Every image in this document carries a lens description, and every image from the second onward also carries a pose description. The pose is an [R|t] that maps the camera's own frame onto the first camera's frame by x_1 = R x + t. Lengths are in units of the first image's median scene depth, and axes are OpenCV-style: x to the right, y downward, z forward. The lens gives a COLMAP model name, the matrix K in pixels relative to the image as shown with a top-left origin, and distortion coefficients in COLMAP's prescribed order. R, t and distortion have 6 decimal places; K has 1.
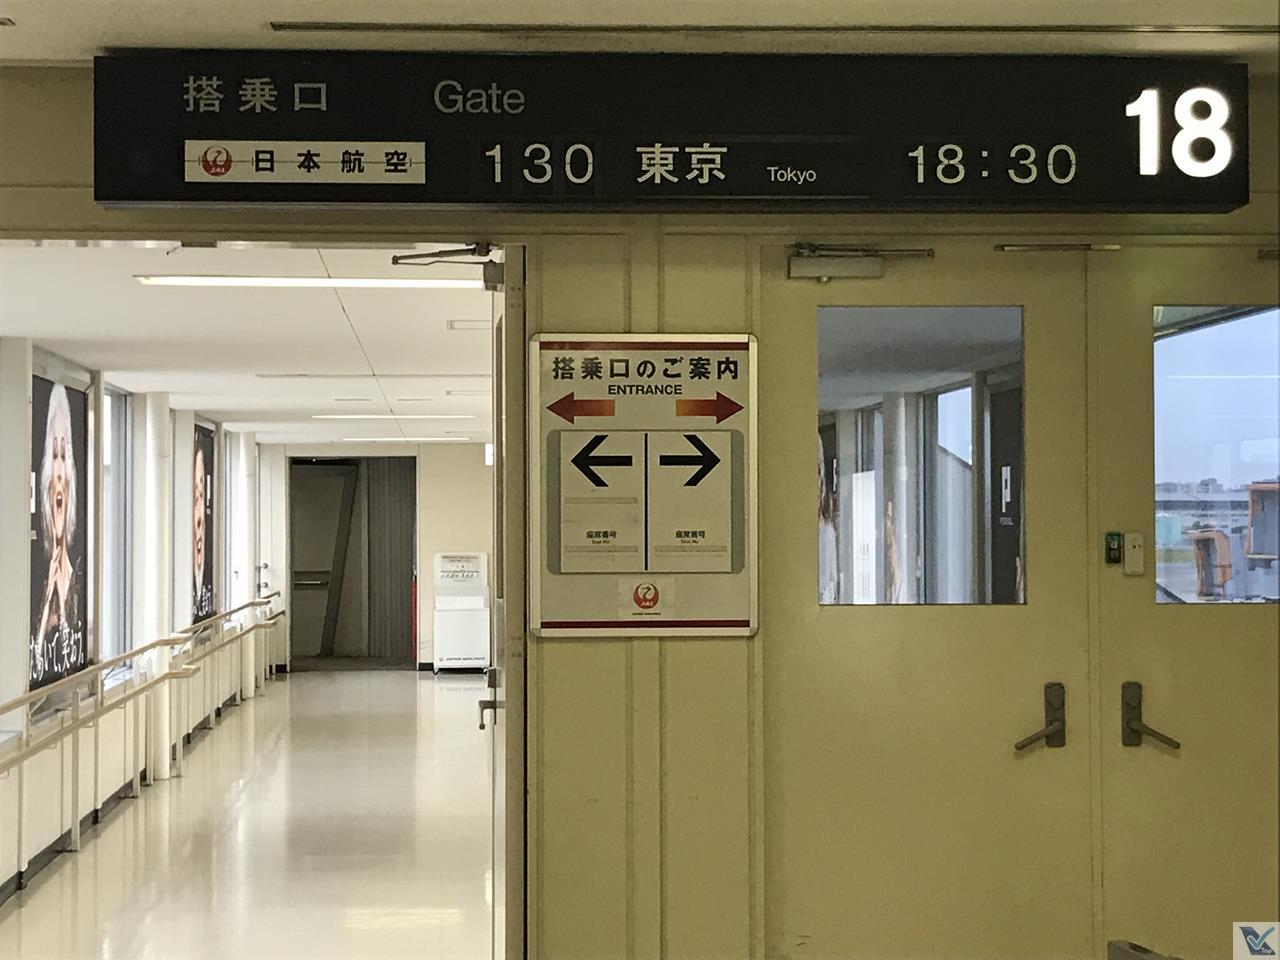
lens RADIAL K [[2915.6, 0, 639.6], [0, 2915.6, 480.6], [0, 0, 1]] dist [0.000925, 0.000000]
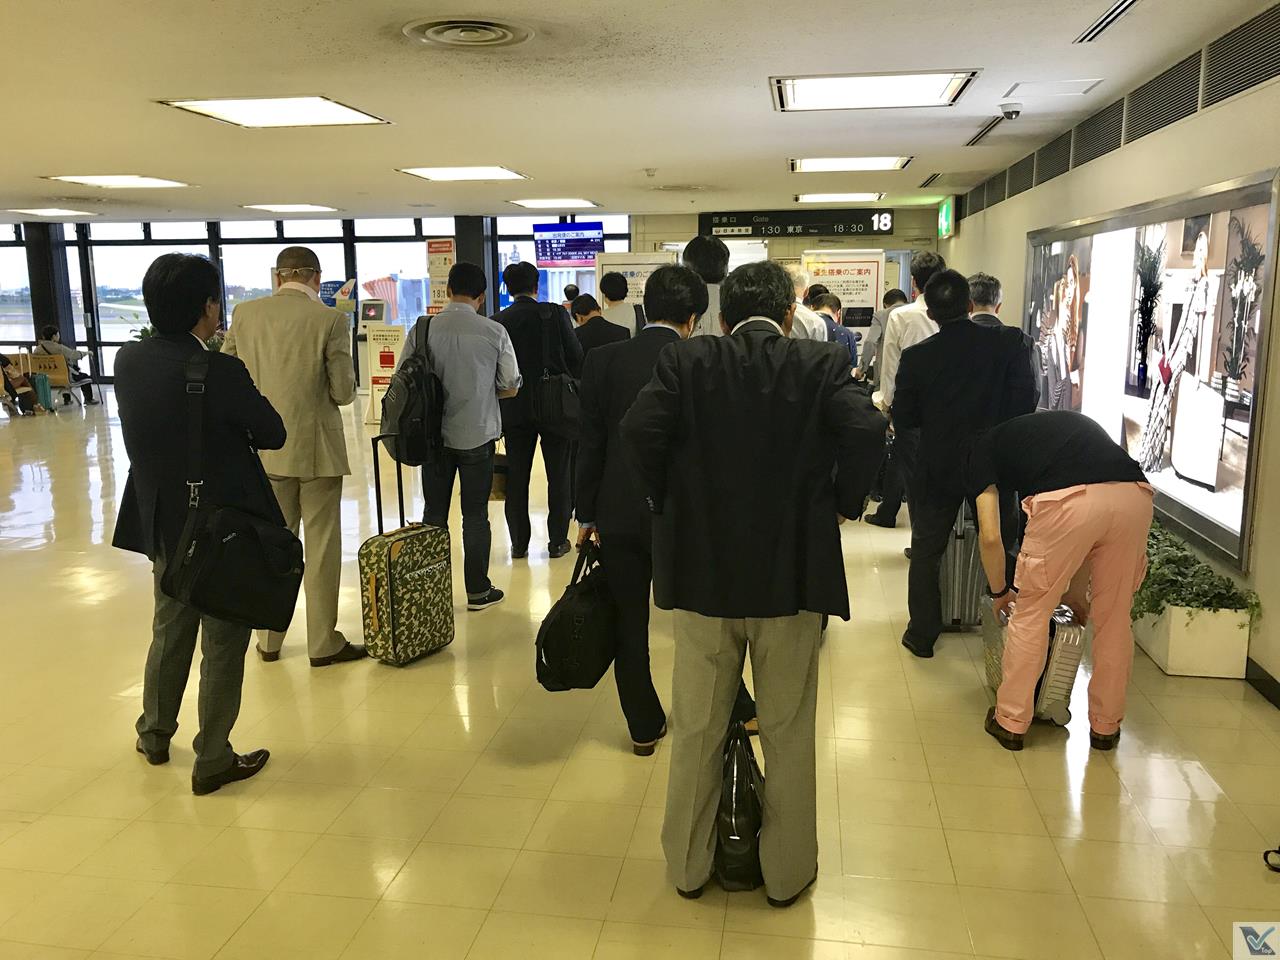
lens RADIAL K [[1045.1, 0, 639.2], [0, 1045.1, 478.8], [0, 0, 1]] dist [-0.000622, -0.000103]
pose [[0.973740, 0.037636, -0.224532, 0.203530], [0.005711, 0.981893, 0.189350, -0.013408], [0.227592, -0.185660, 0.955893, -1.215588]]
